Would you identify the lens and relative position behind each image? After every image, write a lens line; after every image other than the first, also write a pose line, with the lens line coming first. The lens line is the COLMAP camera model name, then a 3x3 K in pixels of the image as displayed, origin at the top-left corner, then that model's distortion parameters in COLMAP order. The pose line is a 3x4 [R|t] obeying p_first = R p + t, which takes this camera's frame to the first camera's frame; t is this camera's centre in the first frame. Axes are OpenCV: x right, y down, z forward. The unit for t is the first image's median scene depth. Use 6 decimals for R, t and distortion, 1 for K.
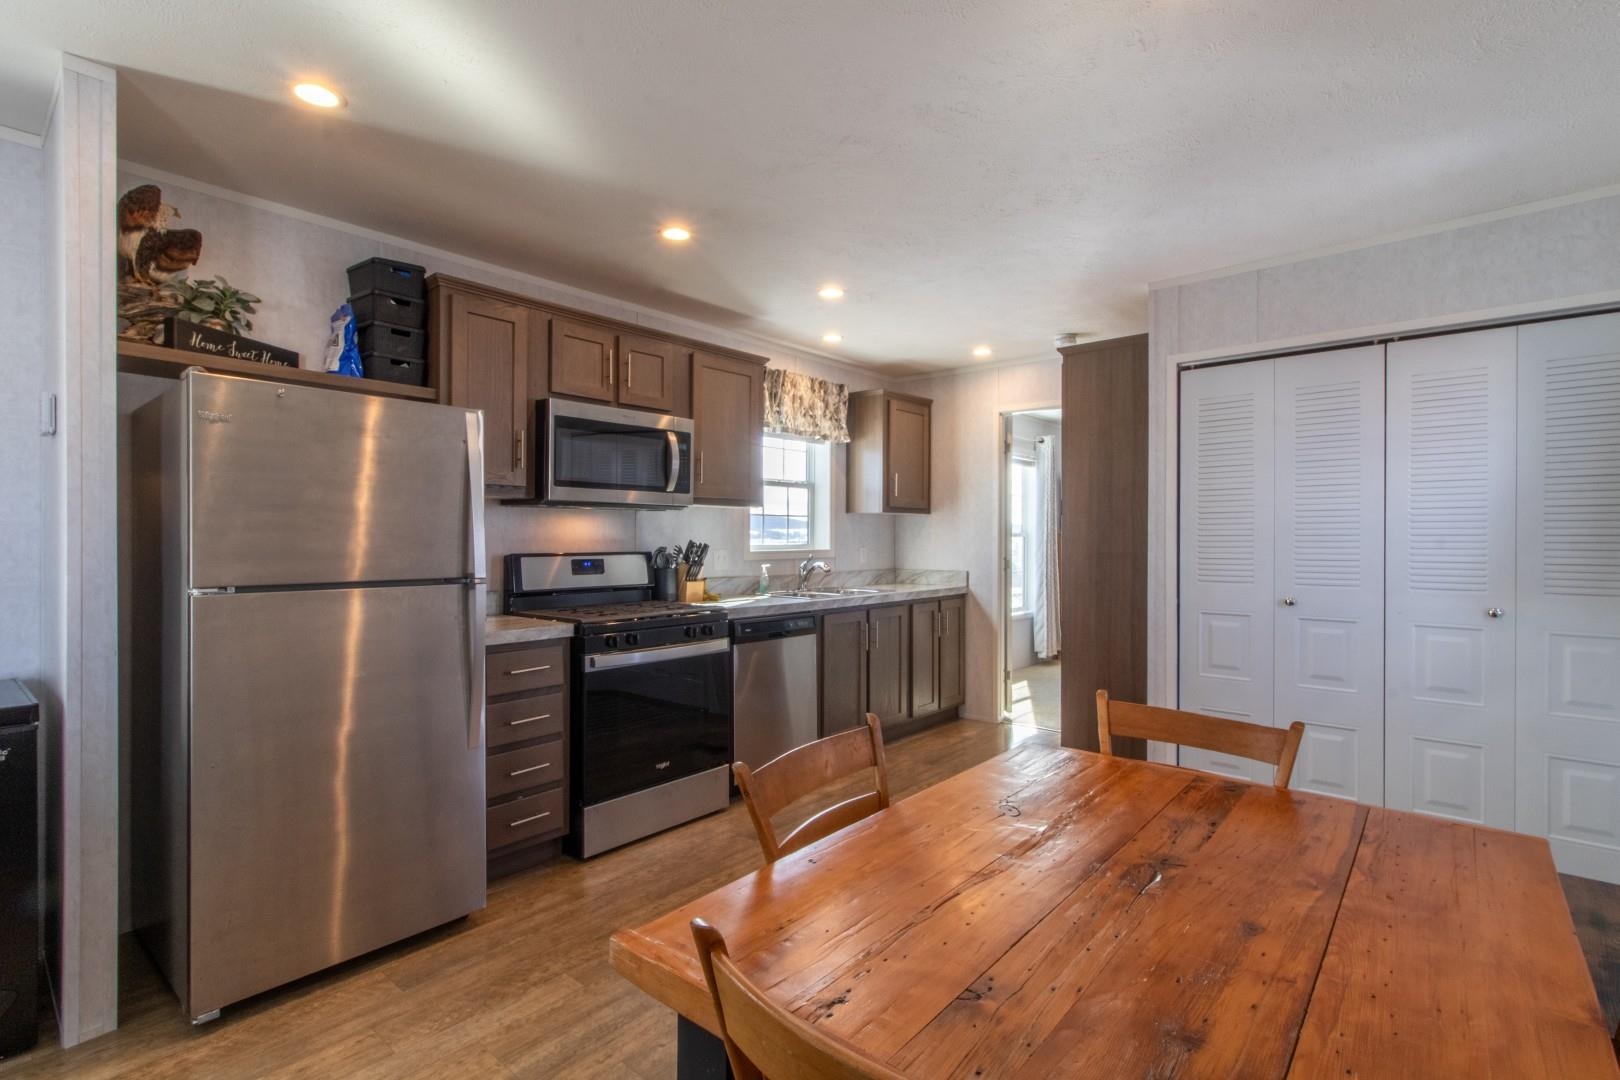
lens RADIAL K [[767.8, 0, 832.3], [0, 767.8, 539.5], [0, 0, 1]] dist [0.002123, 0.000079]
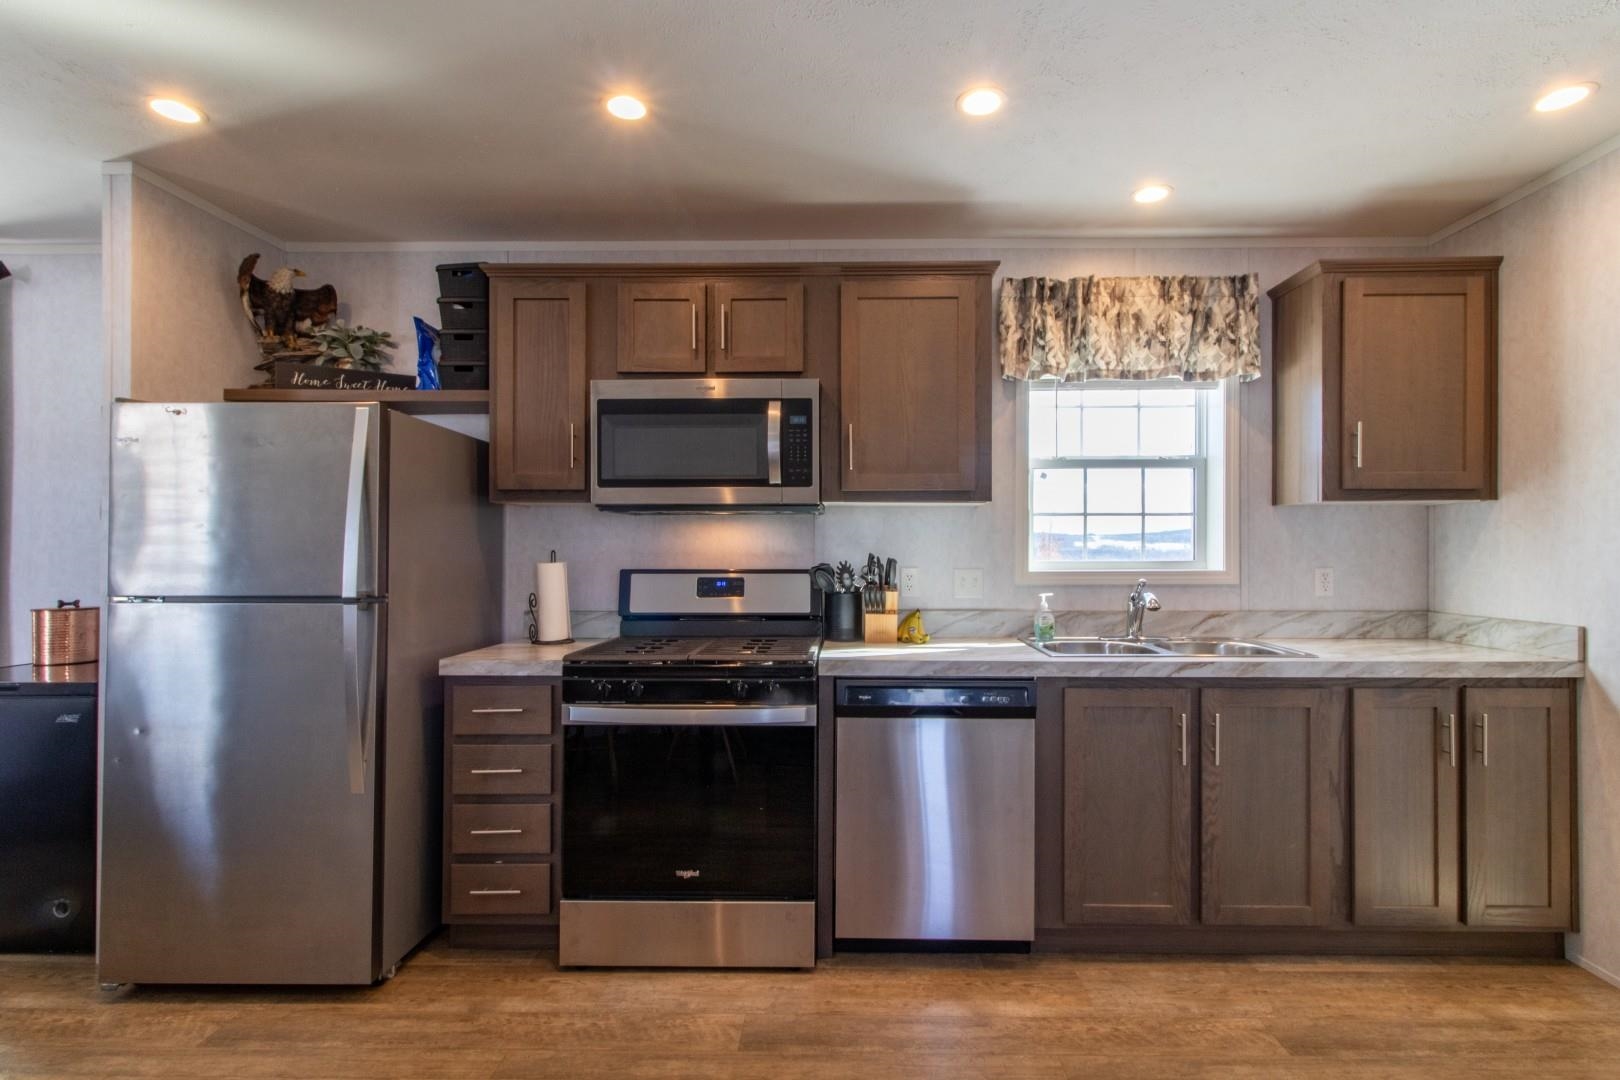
lens RADIAL K [[761.3, 0, 839.1], [0, 761.3, 550.8], [0, 0, 1]] dist [0.002660, 0.000207]
pose [[0.626019, -0.002780, -0.779803, 0.327412], [-0.000955, 0.999990, -0.004332, 0.000955], [0.779807, 0.003457, 0.626010, 0.534659]]
